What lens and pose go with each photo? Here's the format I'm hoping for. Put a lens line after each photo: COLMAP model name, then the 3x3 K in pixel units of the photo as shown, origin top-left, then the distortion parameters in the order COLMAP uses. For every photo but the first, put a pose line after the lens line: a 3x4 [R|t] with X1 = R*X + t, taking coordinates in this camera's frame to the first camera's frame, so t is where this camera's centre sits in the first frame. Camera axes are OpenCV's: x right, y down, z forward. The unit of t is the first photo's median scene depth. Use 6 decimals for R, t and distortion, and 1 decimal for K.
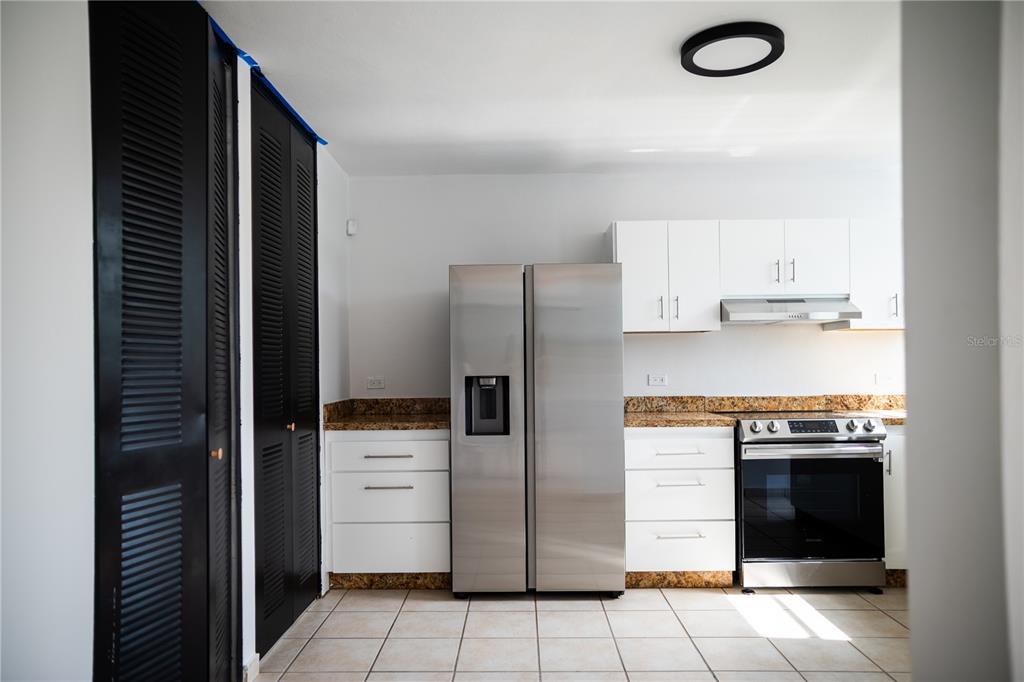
lens RADIAL K [[684.1, 0, 512.9], [0, 684.1, 363.7], [0, 0, 1]] dist [0.002775, 0.003621]
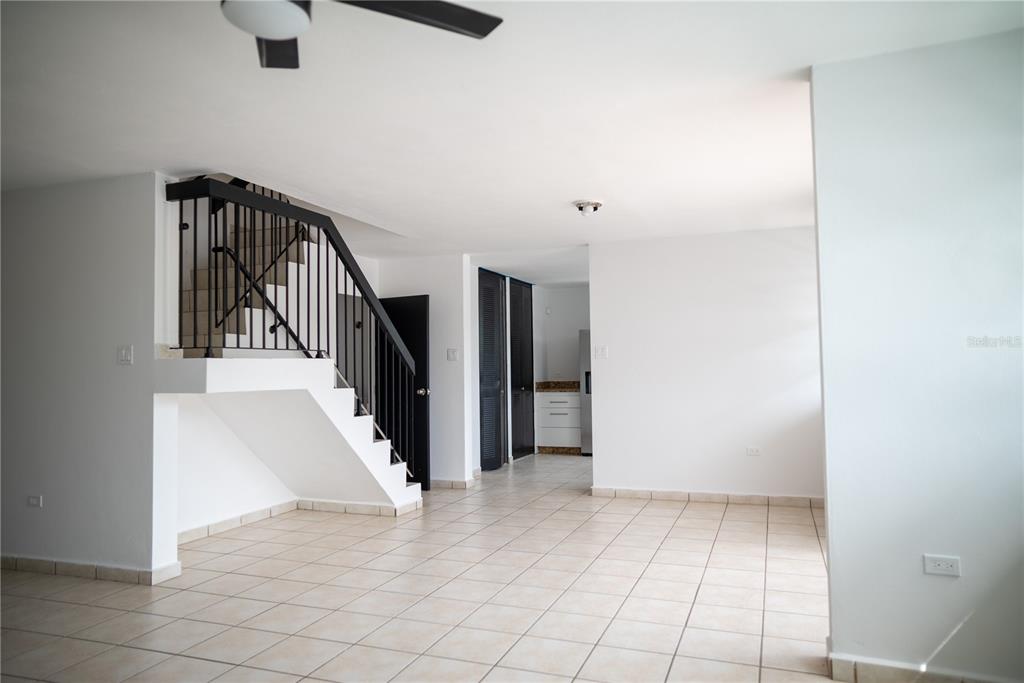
lens RADIAL K [[691.7, 0, 512.0], [0, 691.7, 341.5], [0, 0, 1]] dist [-0.004761, 0.042454]
pose [[0.935554, -0.015494, -0.352845, 0.579803], [0.005341, 0.999544, -0.029732, -0.020044], [0.353144, 0.025932, 0.935209, -1.526414]]
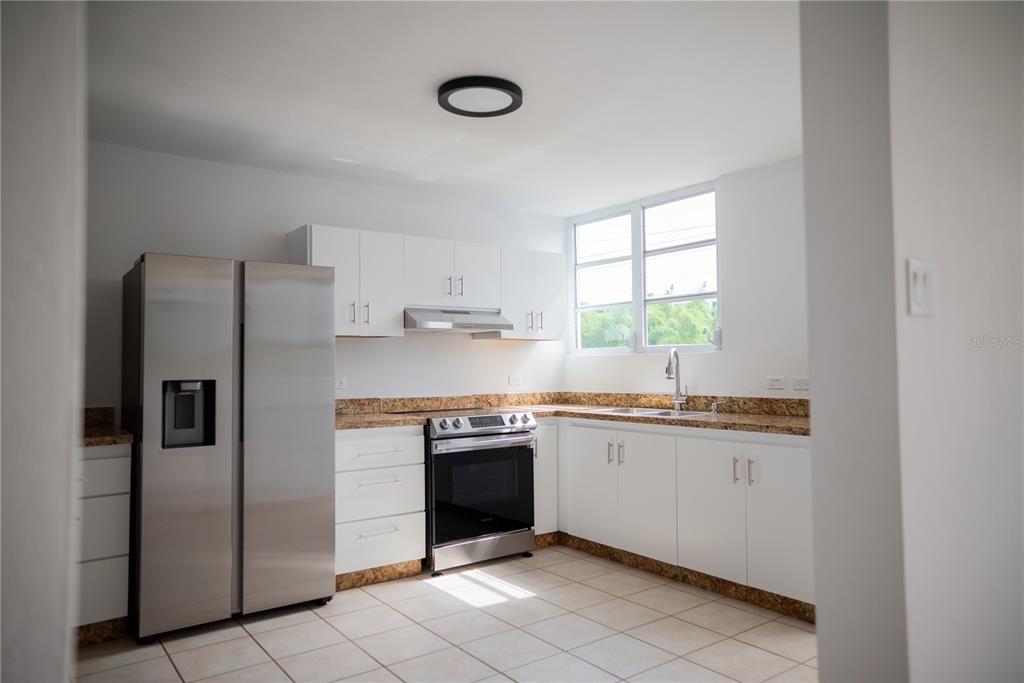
lens RADIAL K [[691.7, 0, 512.0], [0, 691.7, 341.5], [0, 0, 1]] dist [-0.004761, 0.042454]
pose [[0.799096, 0.025636, 0.600656, -0.235017], [-0.001898, 0.999193, -0.040121, 0.003049], [-0.601200, 0.030921, 0.798500, 0.027941]]
